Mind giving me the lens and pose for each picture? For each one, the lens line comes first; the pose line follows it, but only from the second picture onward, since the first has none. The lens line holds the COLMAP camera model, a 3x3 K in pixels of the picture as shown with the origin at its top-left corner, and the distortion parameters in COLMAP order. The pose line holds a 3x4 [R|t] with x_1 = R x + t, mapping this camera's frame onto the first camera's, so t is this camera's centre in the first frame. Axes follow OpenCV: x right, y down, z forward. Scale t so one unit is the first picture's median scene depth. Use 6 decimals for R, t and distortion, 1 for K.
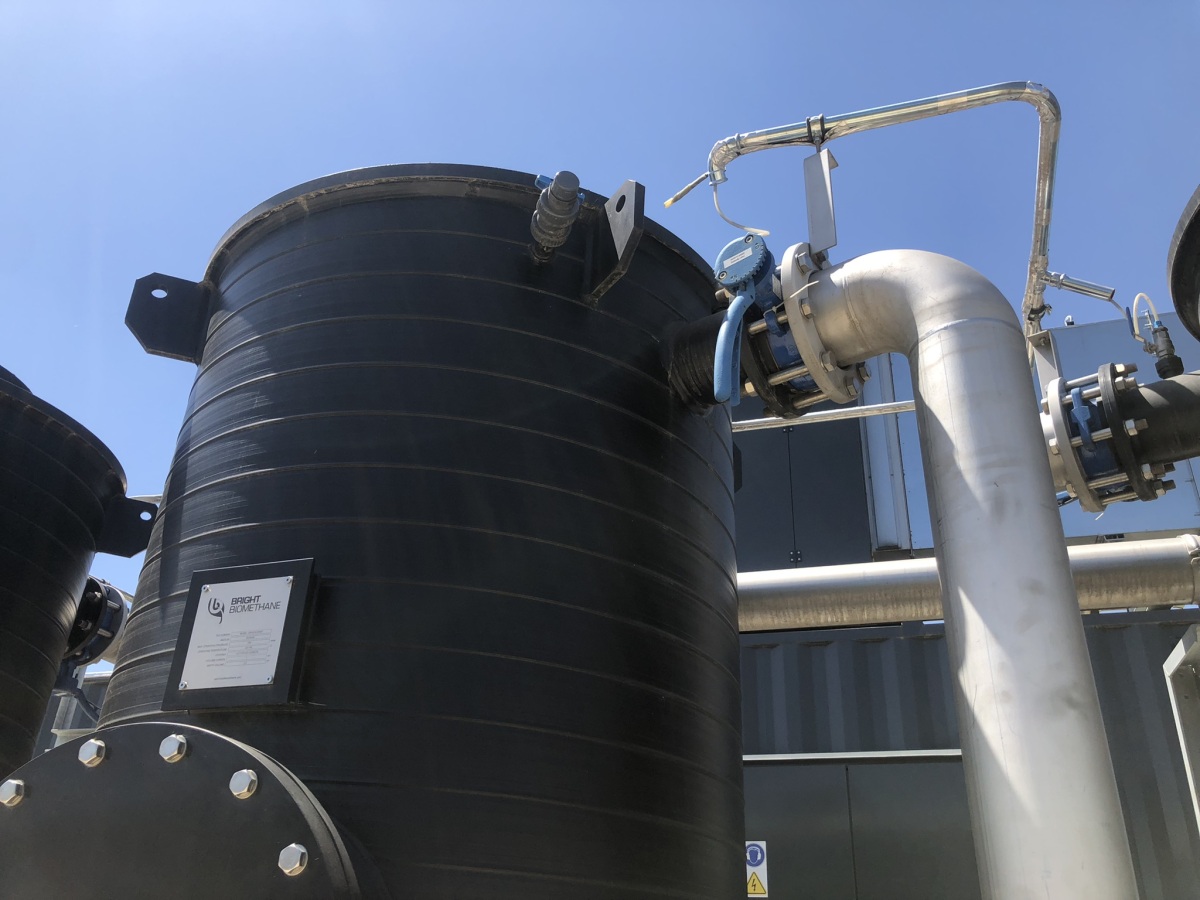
lens RADIAL K [[978.0, 0, 600.1], [0, 978.0, 453.8], [0, 0, 1]] dist [0.038807, -0.048095]
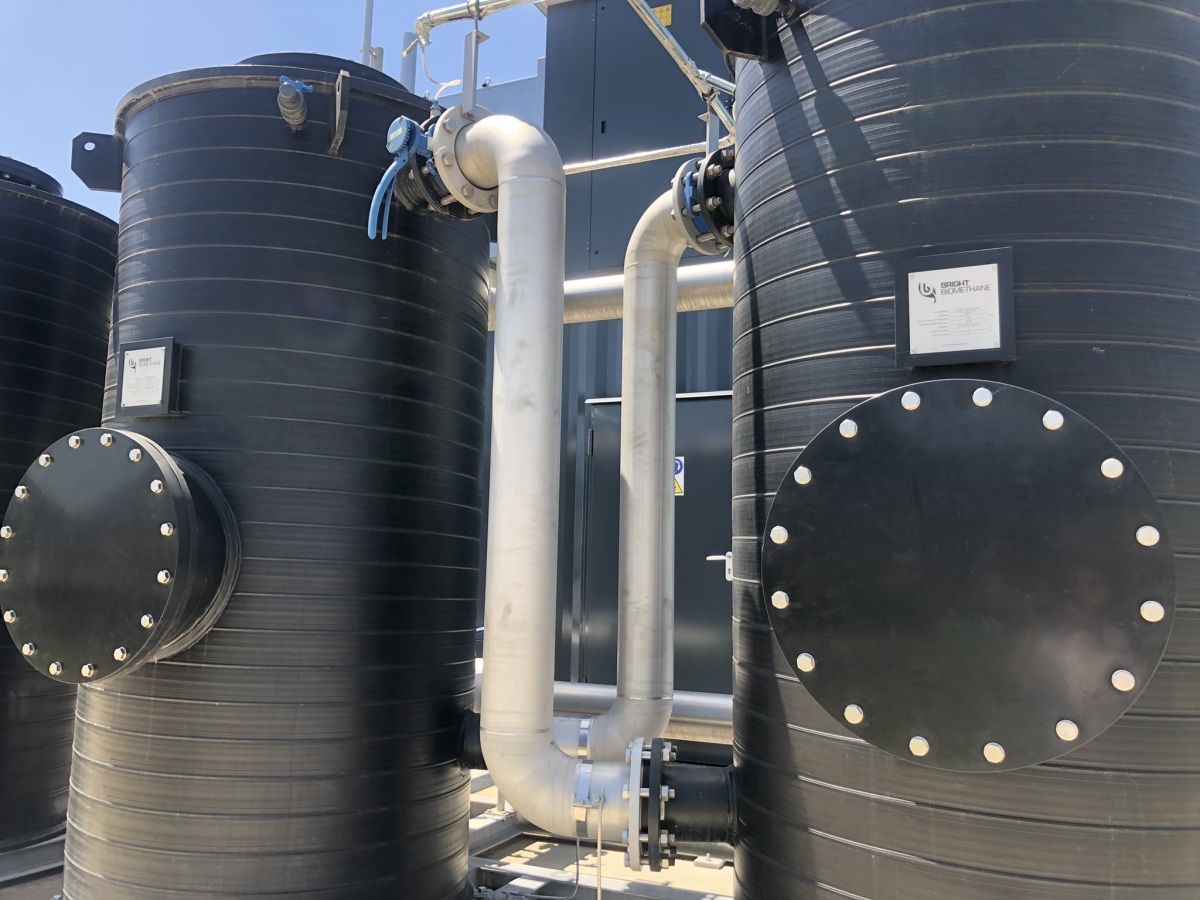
lens RADIAL K [[978.0, 0, 601.3], [0, 978.0, 445.6], [0, 0, 1]] dist [0.038807, -0.048095]
pose [[0.991218, -0.029098, -0.128998, 0.658091], [0.073636, 0.931712, 0.355654, -0.269063], [0.109841, -0.362030, 0.925672, -0.629433]]
